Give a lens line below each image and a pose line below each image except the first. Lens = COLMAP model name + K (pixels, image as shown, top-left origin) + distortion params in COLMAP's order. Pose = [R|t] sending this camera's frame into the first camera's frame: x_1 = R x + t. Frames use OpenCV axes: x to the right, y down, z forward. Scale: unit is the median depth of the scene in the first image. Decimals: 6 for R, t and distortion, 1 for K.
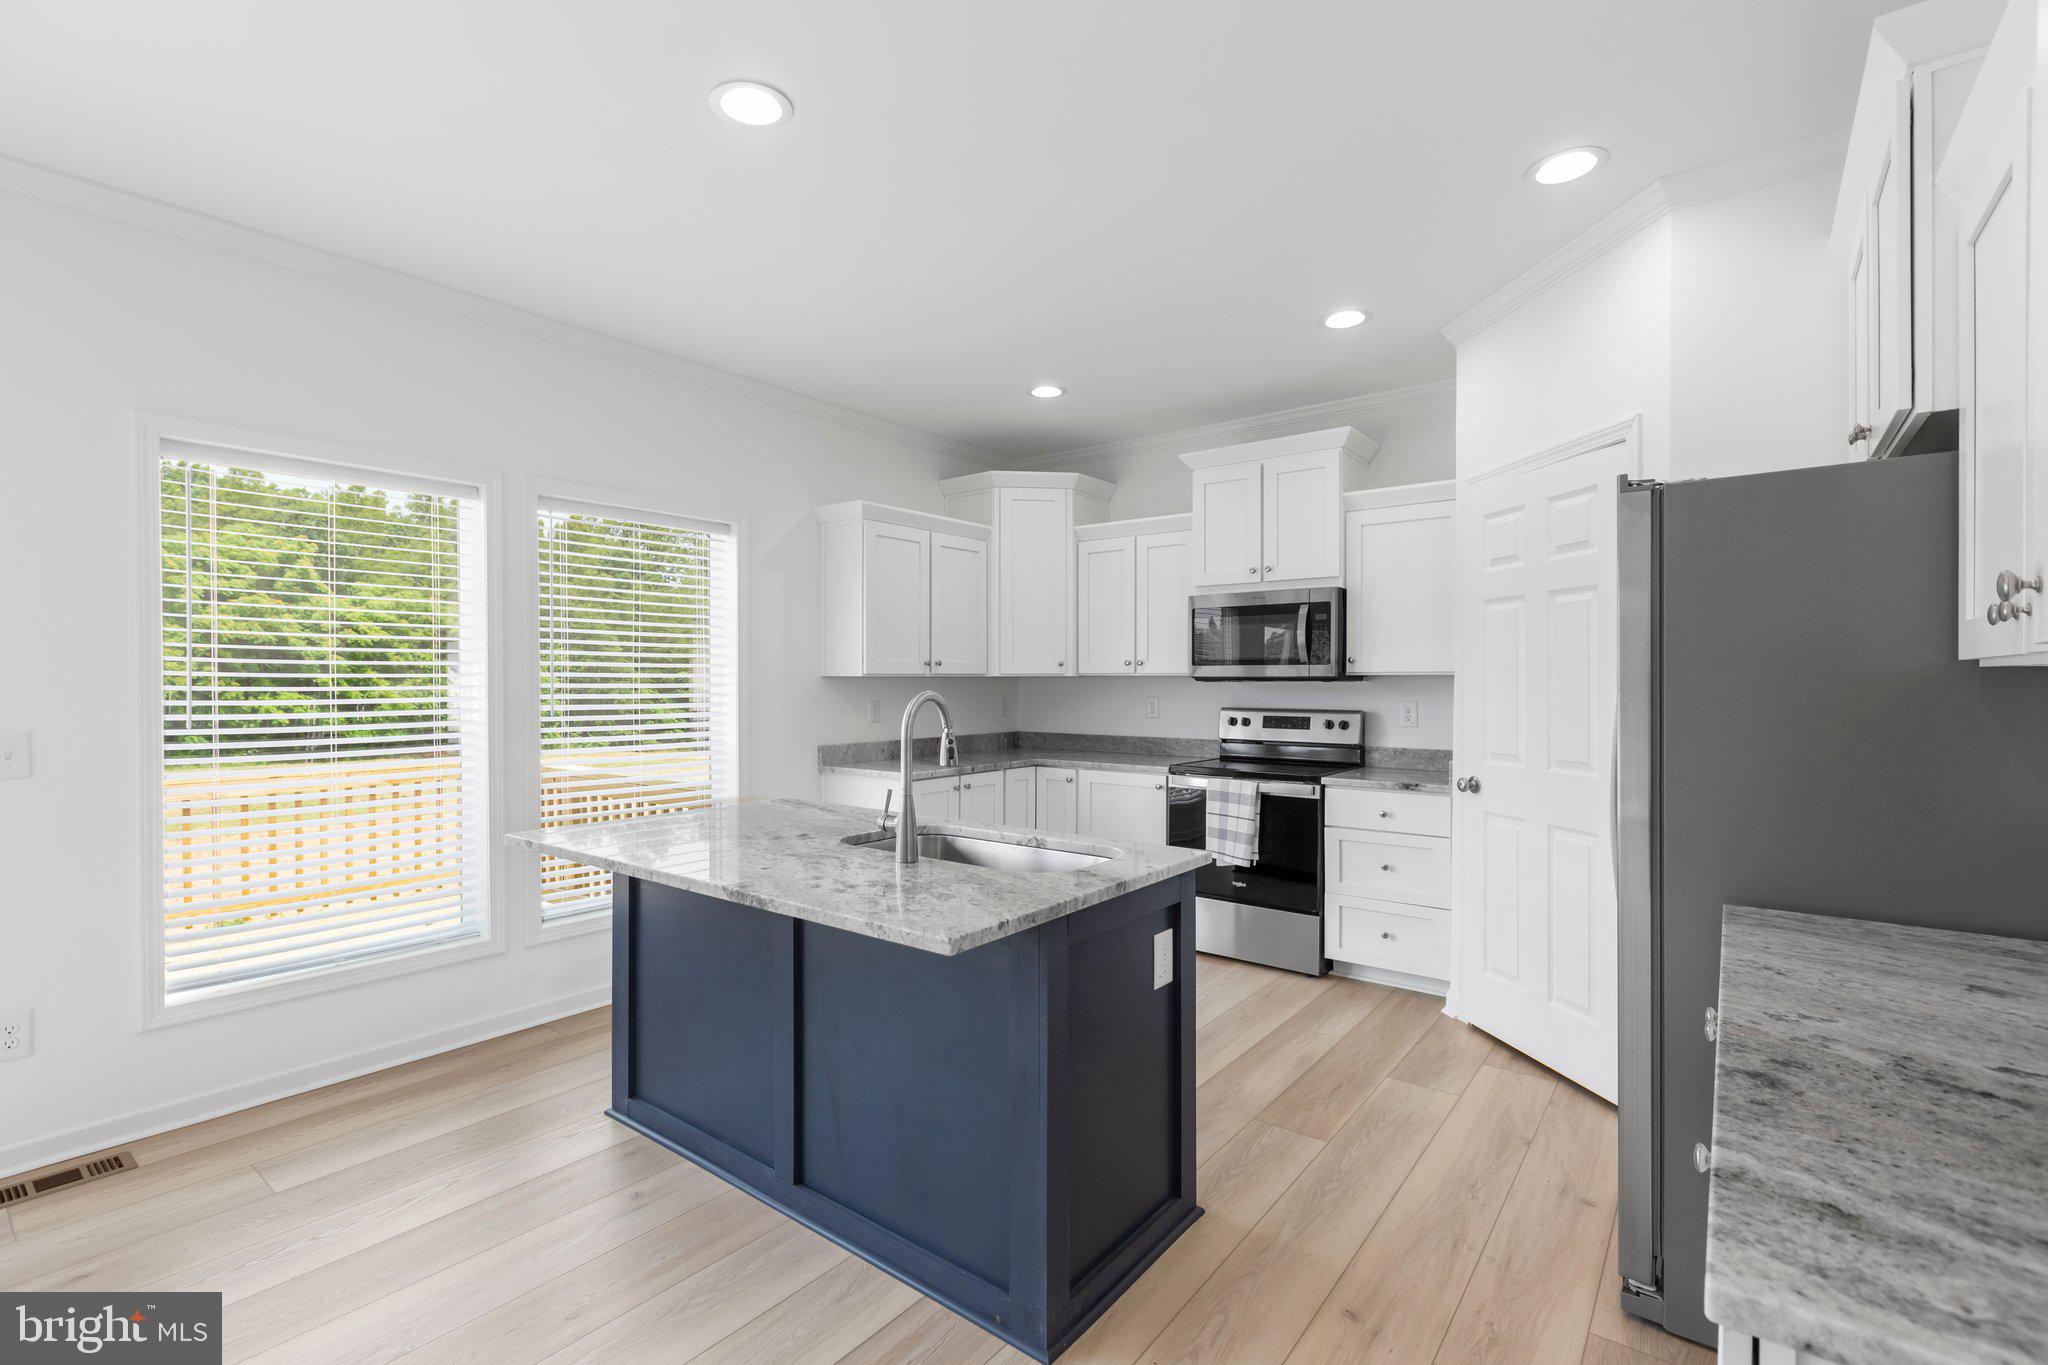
lens RADIAL K [[948.2, 0, 1016.1], [0, 948.2, 685.7], [0, 0, 1]] dist [0.001240, -0.000936]
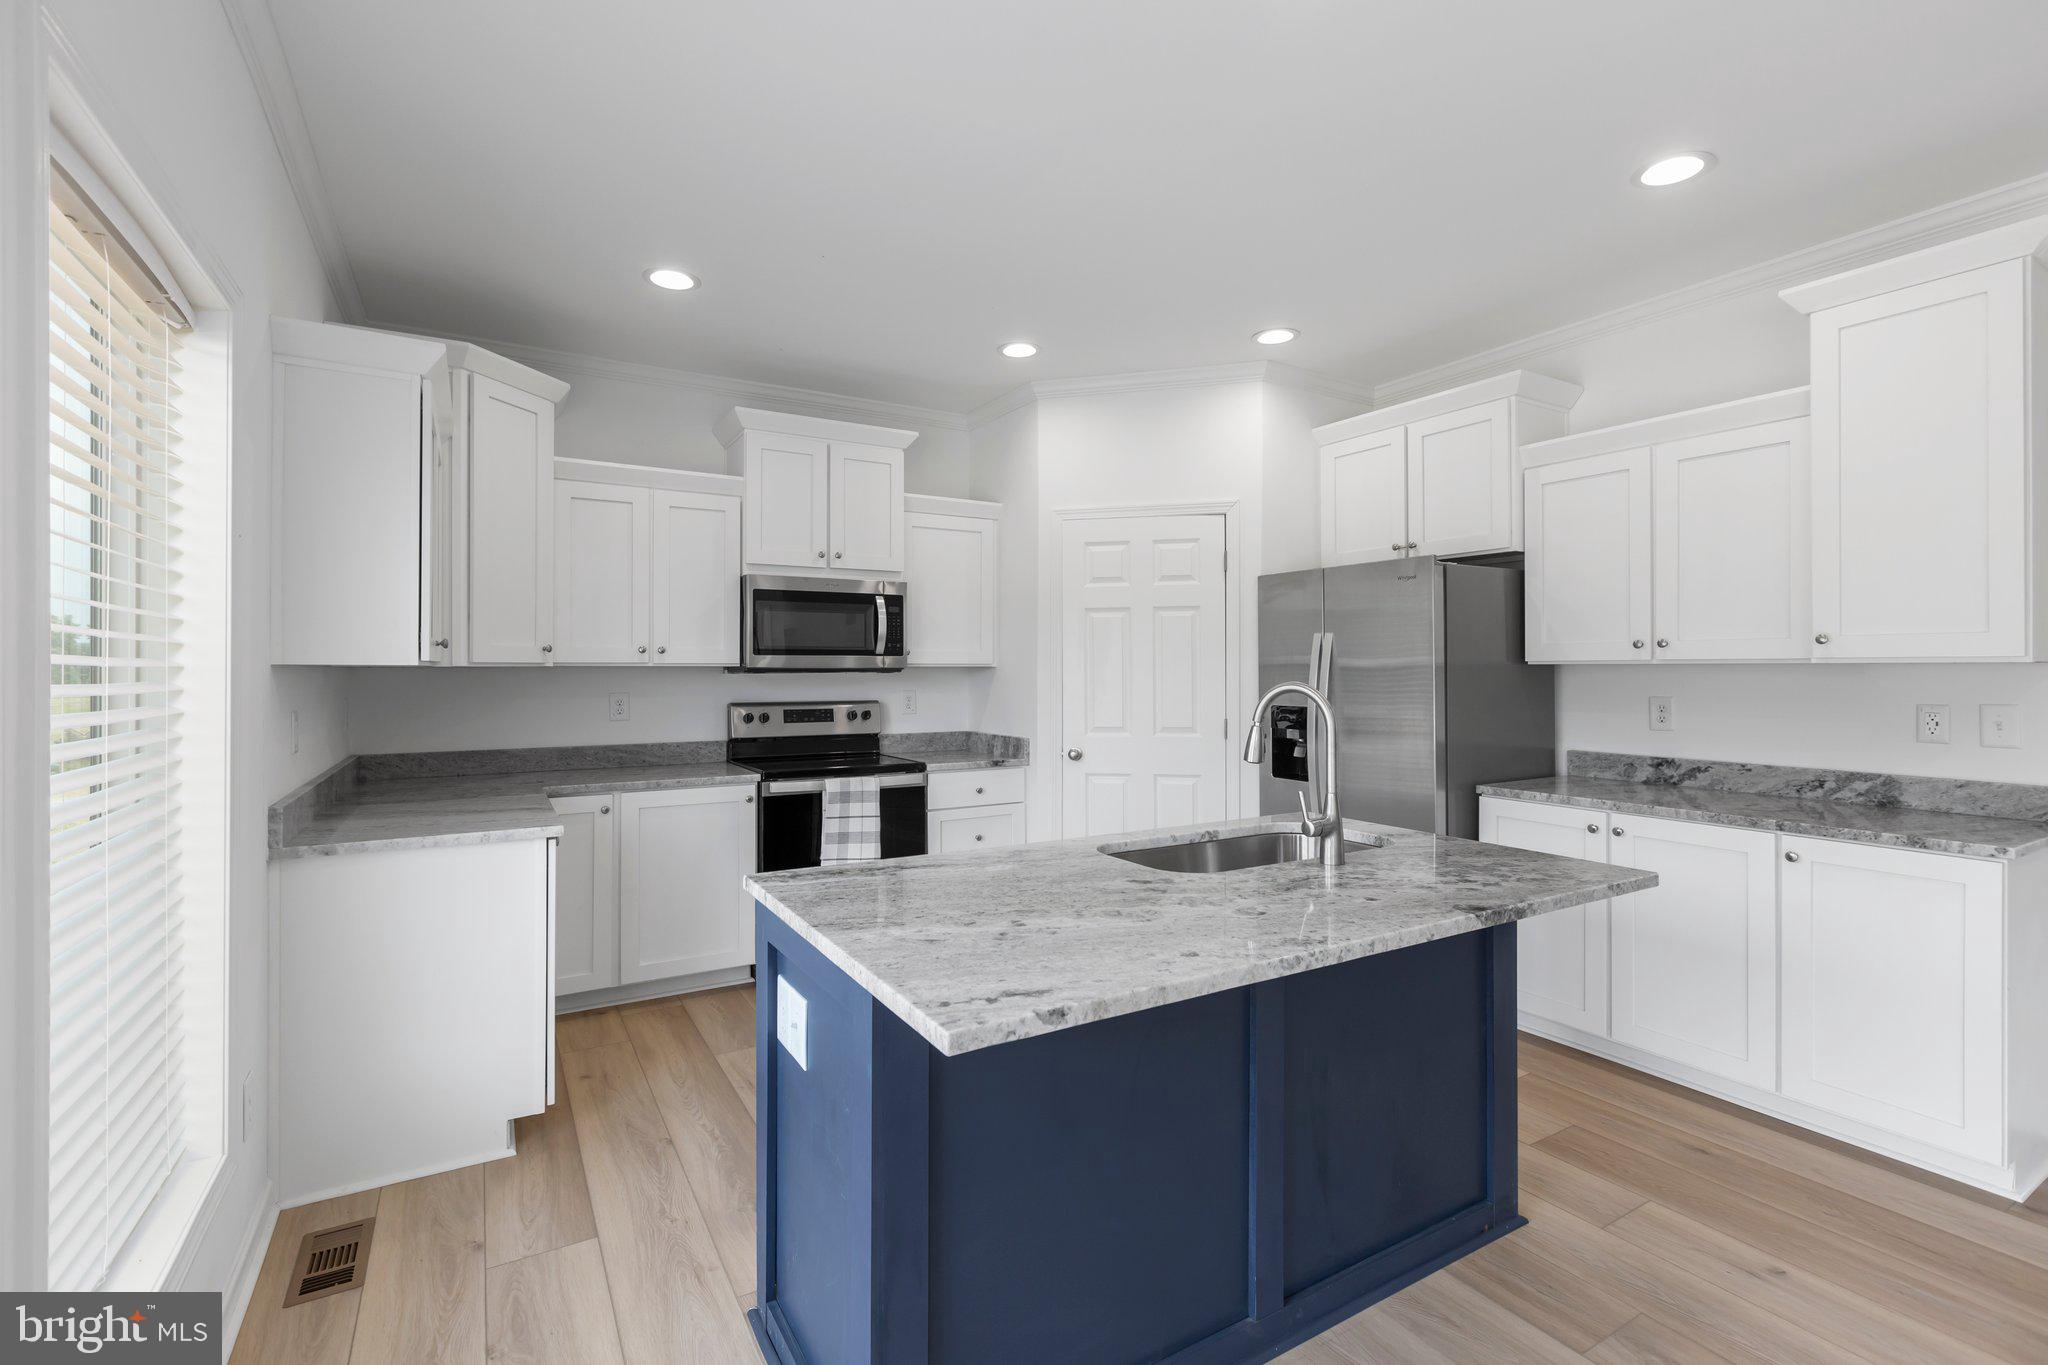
lens RADIAL K [[948.2, 0, 1021.3], [0, 948.2, 667.2], [0, 0, 1]] dist [0.001240, -0.000936]
pose [[0.337927, 0.003322, 0.941166, -0.566208], [0.006650, 0.999960, -0.005917, -0.003275], [-0.941149, 0.008258, 0.337892, 0.497509]]
